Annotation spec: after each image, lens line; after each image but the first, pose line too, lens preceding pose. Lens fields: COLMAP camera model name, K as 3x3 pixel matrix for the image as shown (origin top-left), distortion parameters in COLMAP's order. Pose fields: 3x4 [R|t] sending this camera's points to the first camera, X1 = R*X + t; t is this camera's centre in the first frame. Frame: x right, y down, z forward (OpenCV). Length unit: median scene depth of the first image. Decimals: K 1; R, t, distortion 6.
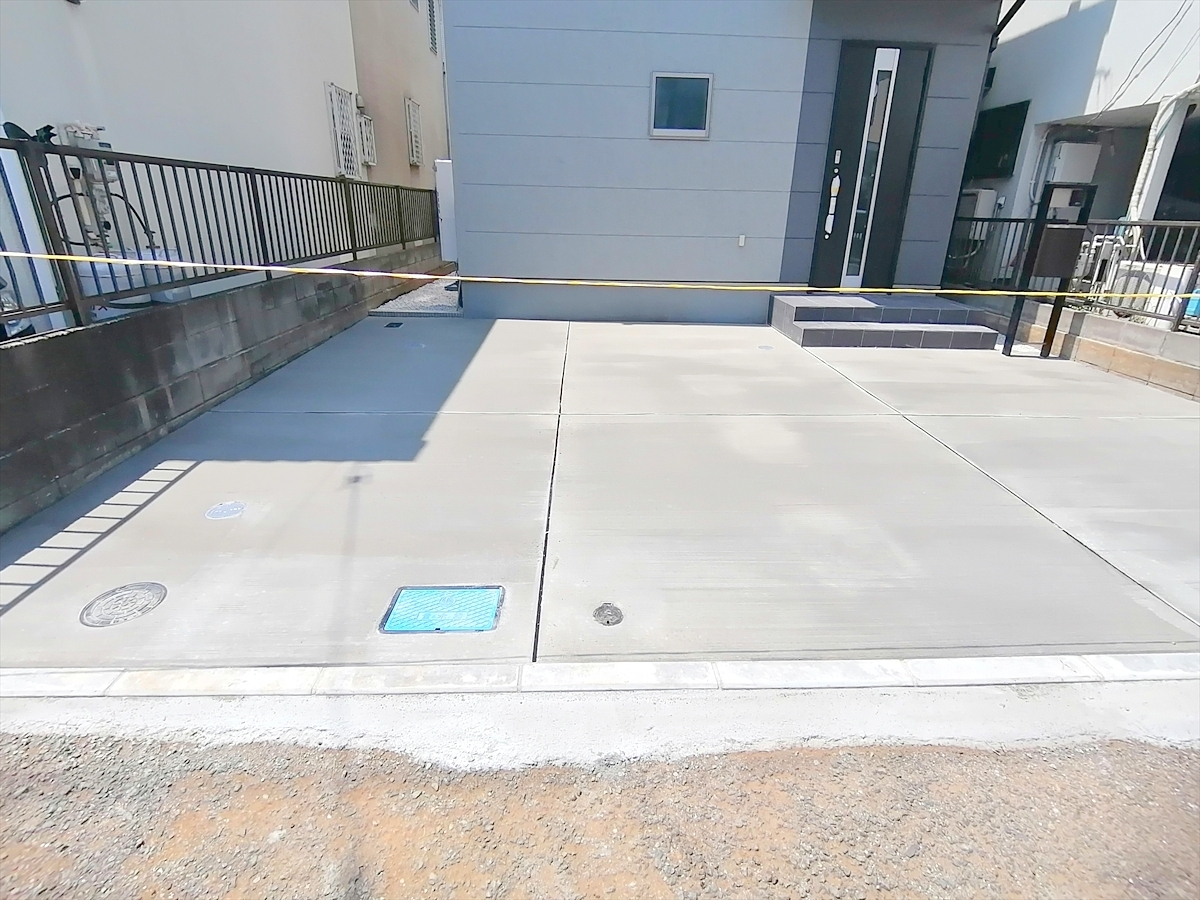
lens RADIAL K [[613.1, 0, 604.6], [0, 613.1, 446.6], [0, 0, 1]] dist [-0.012278, -0.000011]
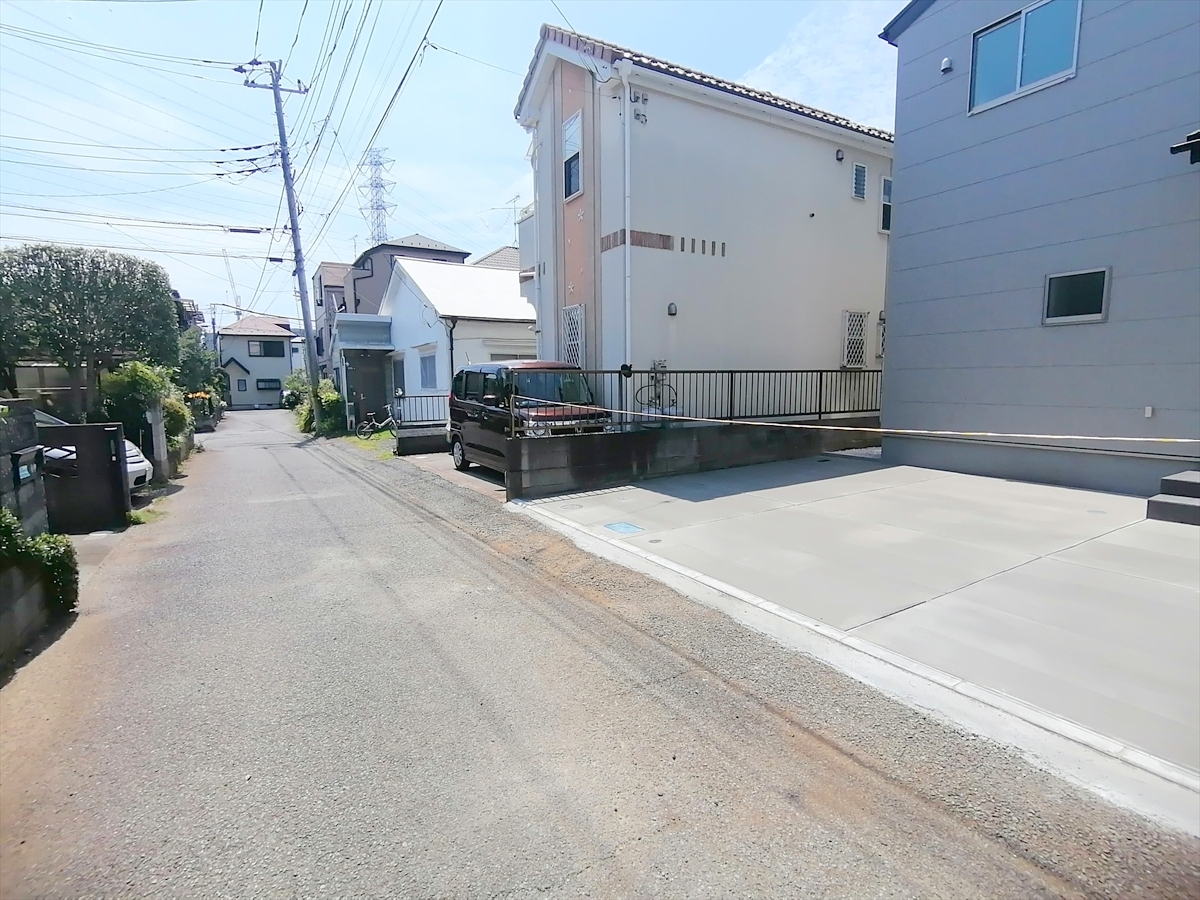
lens RADIAL K [[610.0, 0, 592.8], [0, 610.0, 453.3], [0, 0, 1]] dist [0.012926, -0.001872]
pose [[0.471103, 0.080494, -0.878398, 0.741822], [-0.298990, 0.951447, -0.073167, 0.066379], [0.829860, 0.297102, 0.472296, -0.191810]]
